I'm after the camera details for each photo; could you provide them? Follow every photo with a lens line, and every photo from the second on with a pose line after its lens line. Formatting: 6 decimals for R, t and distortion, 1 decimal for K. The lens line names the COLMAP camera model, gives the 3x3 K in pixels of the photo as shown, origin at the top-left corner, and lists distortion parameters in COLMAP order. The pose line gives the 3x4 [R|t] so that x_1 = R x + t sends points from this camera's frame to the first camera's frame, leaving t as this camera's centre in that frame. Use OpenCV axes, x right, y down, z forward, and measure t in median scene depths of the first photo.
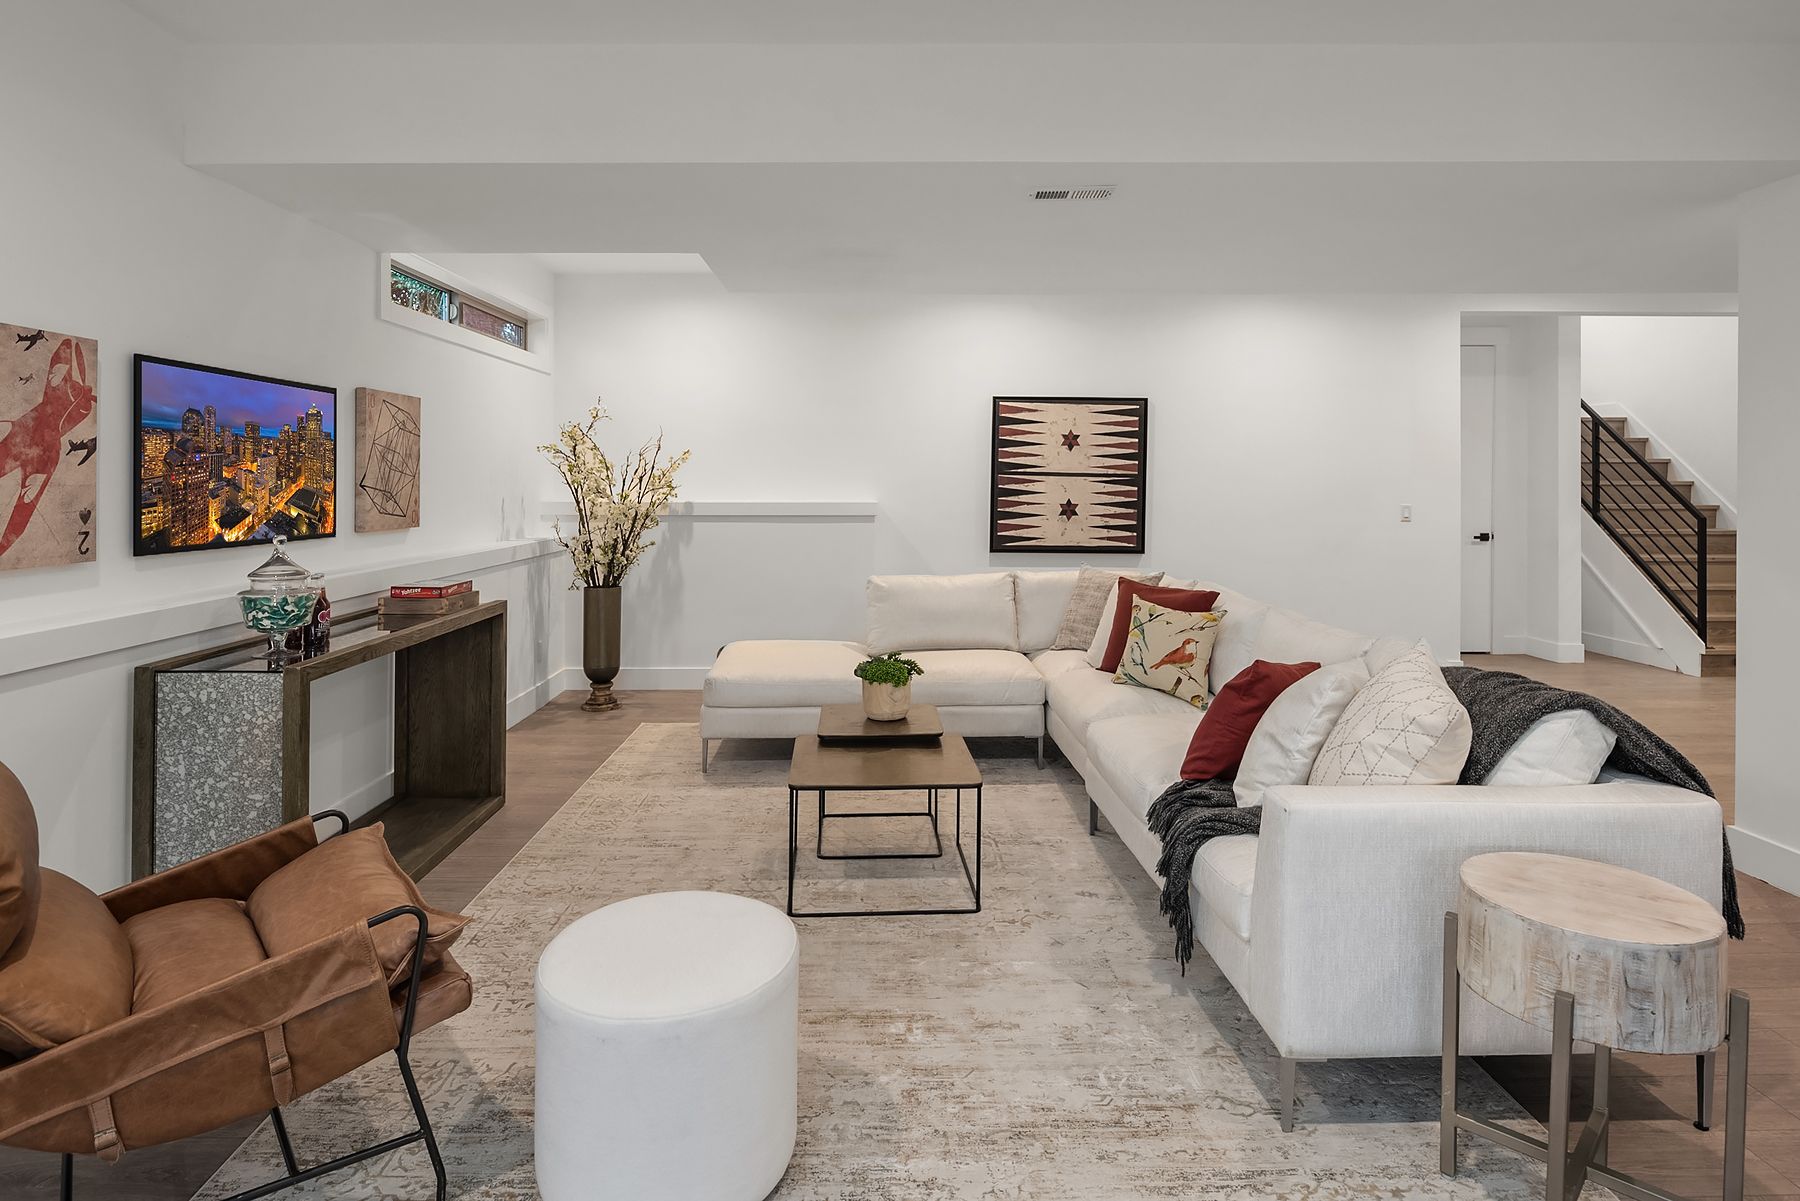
lens RADIAL K [[982.7, 0, 898.5], [0, 982.7, 596.8], [0, 0, 1]] dist [0.001951, -0.000930]
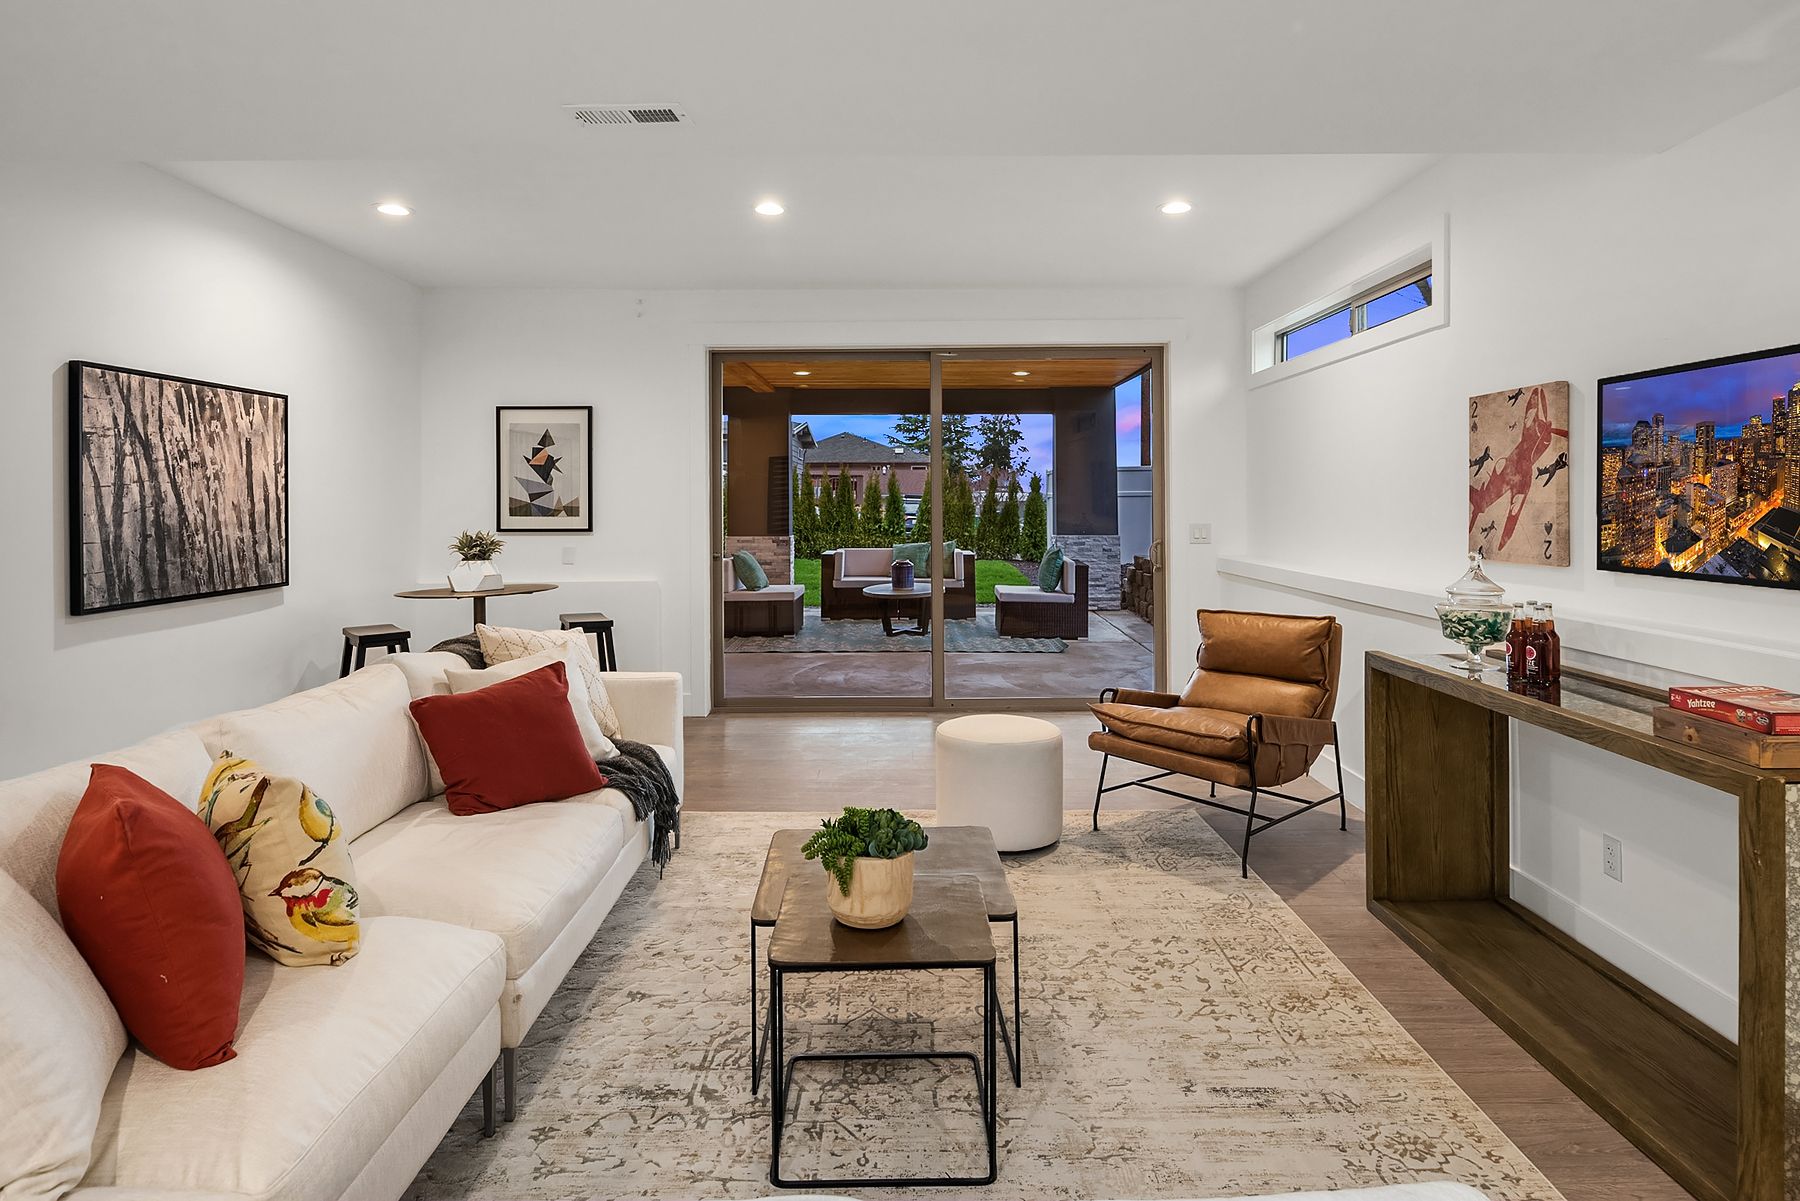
lens RADIAL K [[982.7, 0, 898.7], [0, 982.7, 596.1], [0, 0, 1]] dist [0.001951, -0.000930]
pose [[-0.999873, -0.015239, 0.004755, -0.021805], [-0.013920, 0.978098, 0.207679, -0.203623], [-0.007816, 0.207586, -0.978186, 1.870308]]
